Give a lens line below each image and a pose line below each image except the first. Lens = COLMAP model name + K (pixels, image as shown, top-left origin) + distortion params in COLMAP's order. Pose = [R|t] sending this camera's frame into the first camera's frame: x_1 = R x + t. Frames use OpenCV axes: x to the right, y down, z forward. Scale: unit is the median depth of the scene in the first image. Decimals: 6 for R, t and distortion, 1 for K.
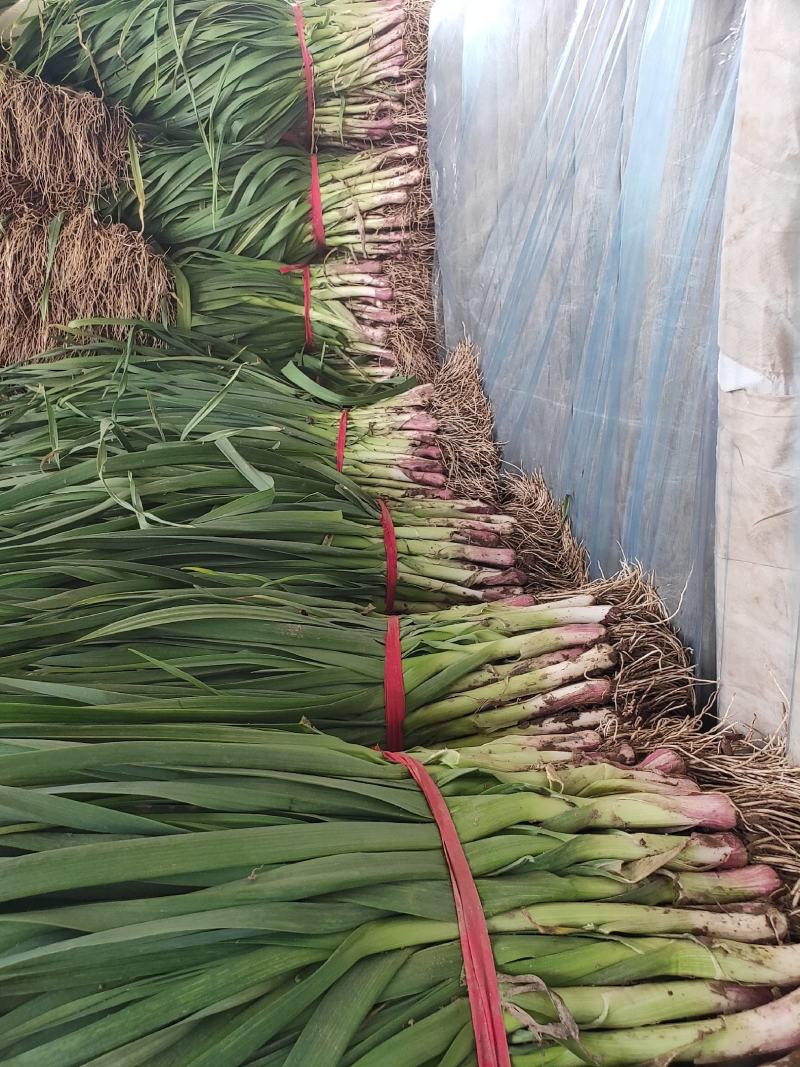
lens RADIAL K [[760.1, 0, 400.0], [0, 760.1, 533.5], [0, 0, 1]] dist [0.058044, -0.121224]
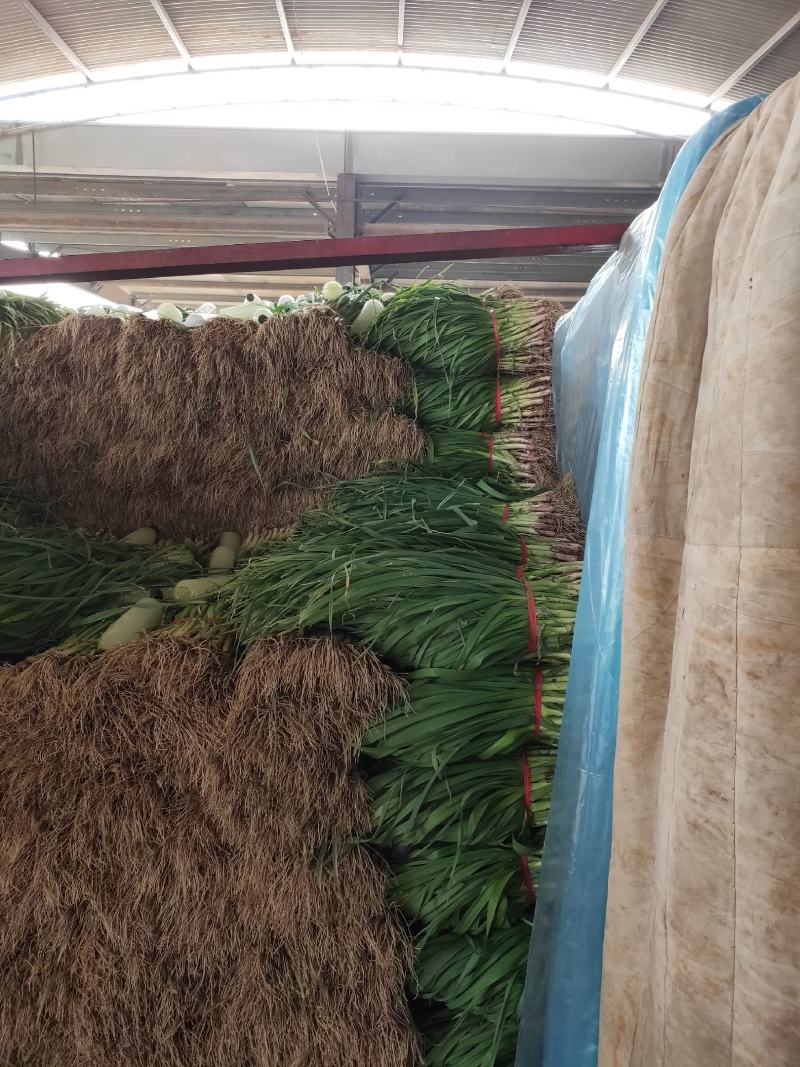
lens RADIAL K [[760.1, 0, 400.0], [0, 760.1, 533.5], [0, 0, 1]] dist [0.058044, -0.121224]
pose [[0.975979, 0.028133, -0.216041, 0.082775], [-0.065643, 0.983518, -0.168473, 0.264444], [0.207740, 0.178607, 0.961740, -0.941618]]
